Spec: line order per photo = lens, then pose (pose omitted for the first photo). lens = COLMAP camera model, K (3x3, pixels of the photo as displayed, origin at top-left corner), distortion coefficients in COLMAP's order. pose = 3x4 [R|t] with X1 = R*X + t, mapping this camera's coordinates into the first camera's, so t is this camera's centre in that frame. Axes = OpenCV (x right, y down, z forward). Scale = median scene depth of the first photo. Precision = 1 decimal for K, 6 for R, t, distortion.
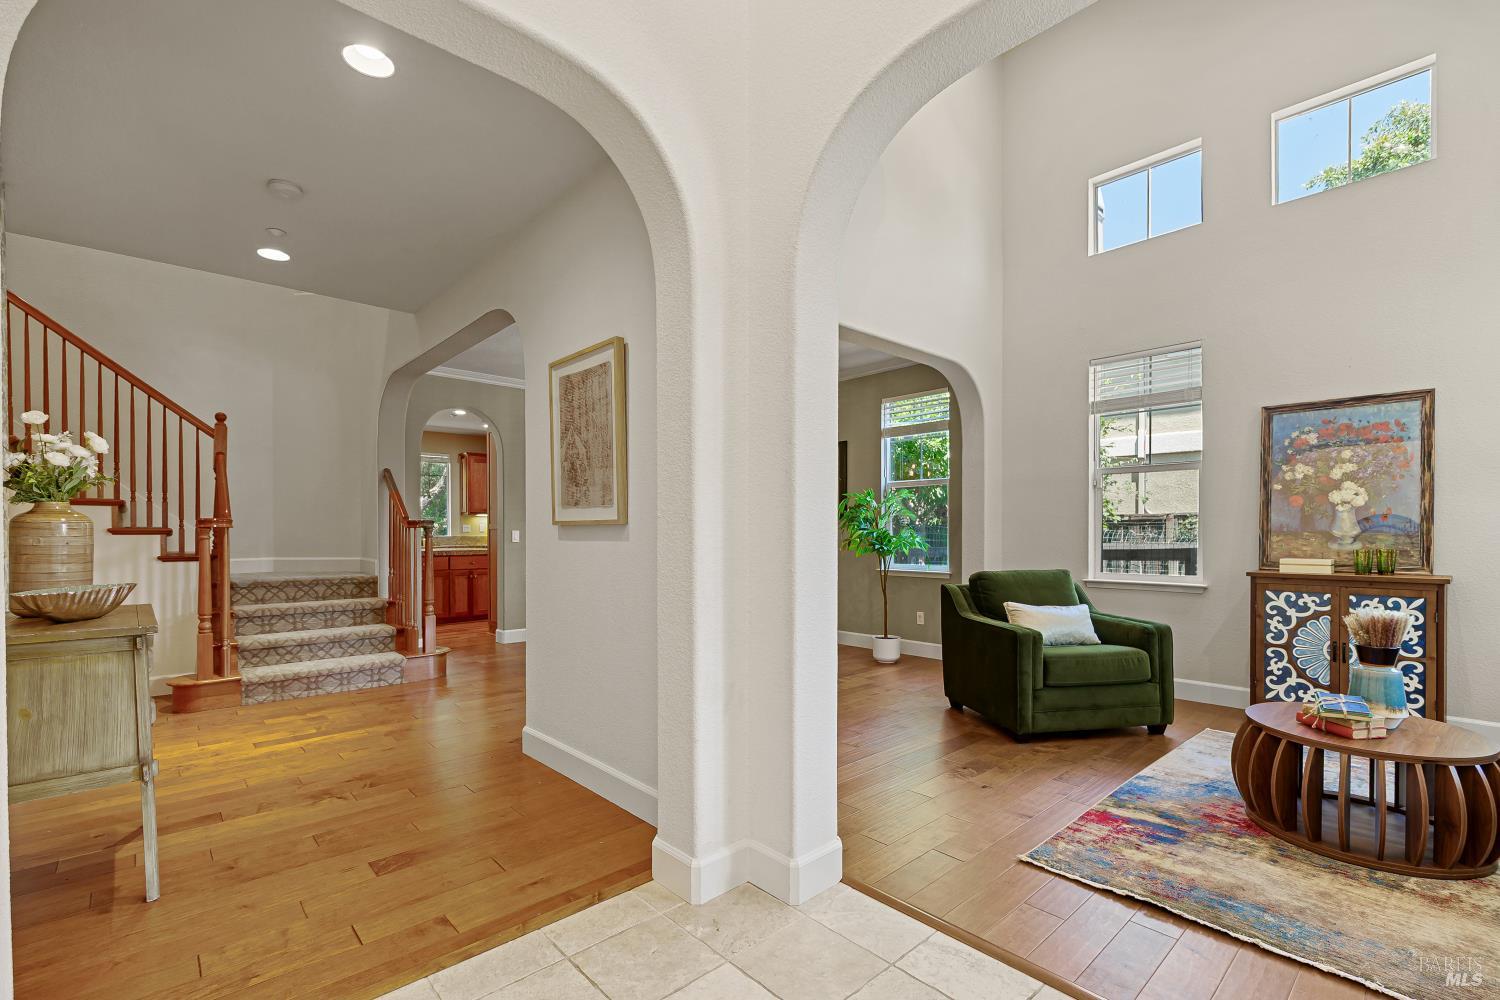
lens RADIAL K [[665.4, 0, 697.8], [0, 665.4, 539.3], [0, 0, 1]] dist [-0.003177, -0.000292]
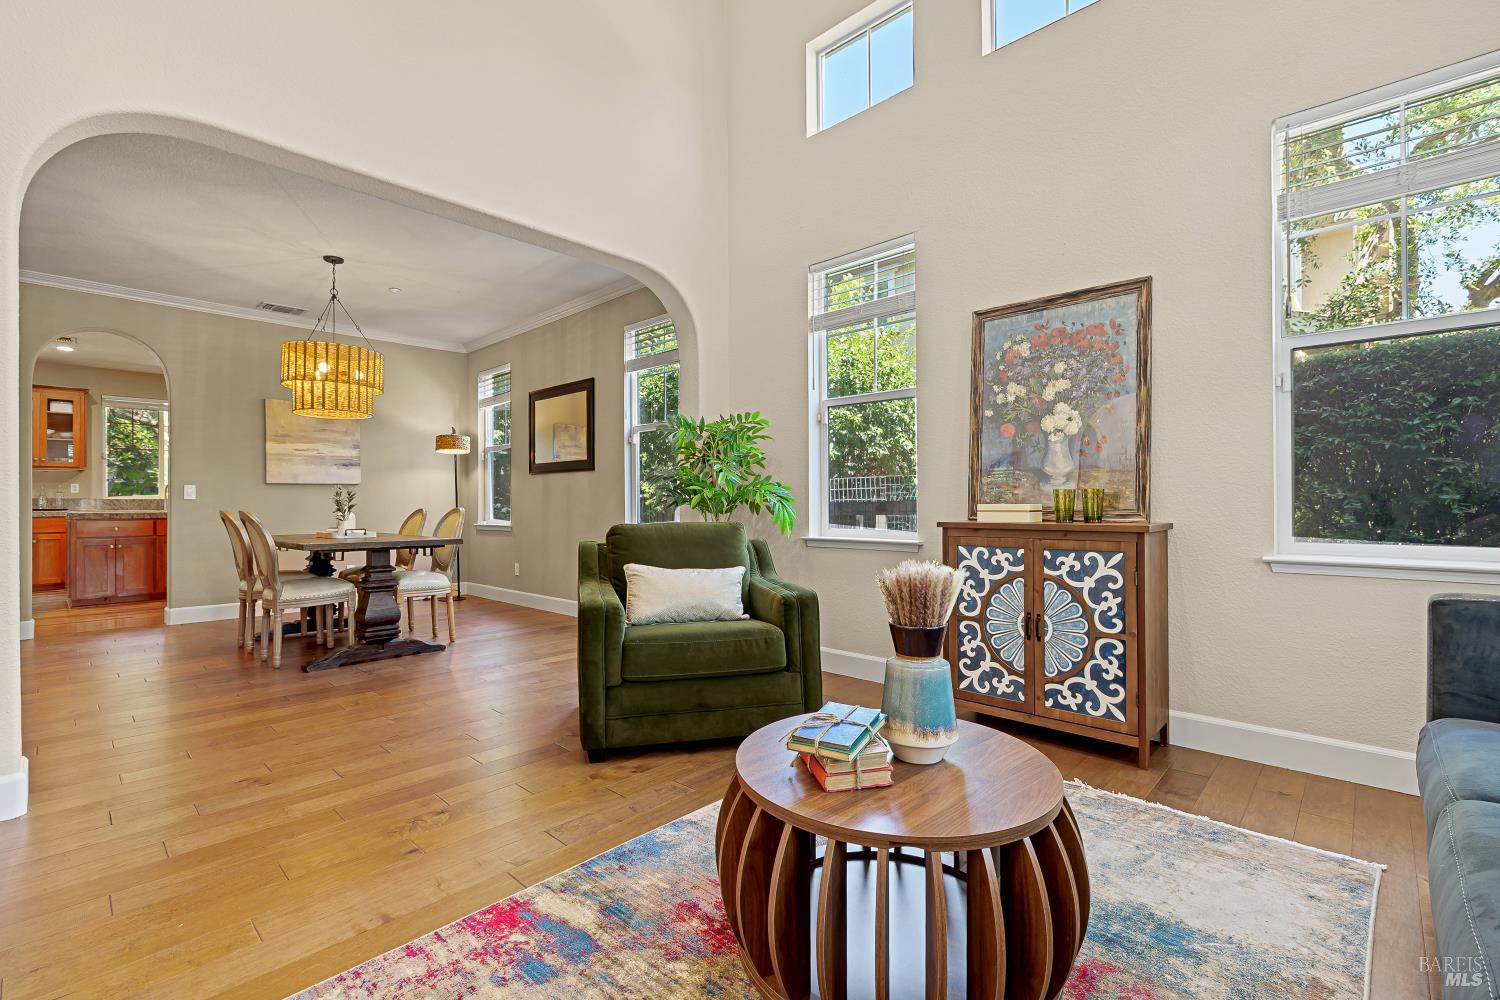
lens RADIAL K [[665.4, 0, 697.7], [0, 665.4, 506.4], [0, 0, 1]] dist [-0.003177, -0.000292]
pose [[0.997181, -0.001514, 0.075018, 0.503701], [0.002150, 0.999962, -0.008392, 0.038003], [-0.075002, 0.008530, 0.997147, 0.265689]]
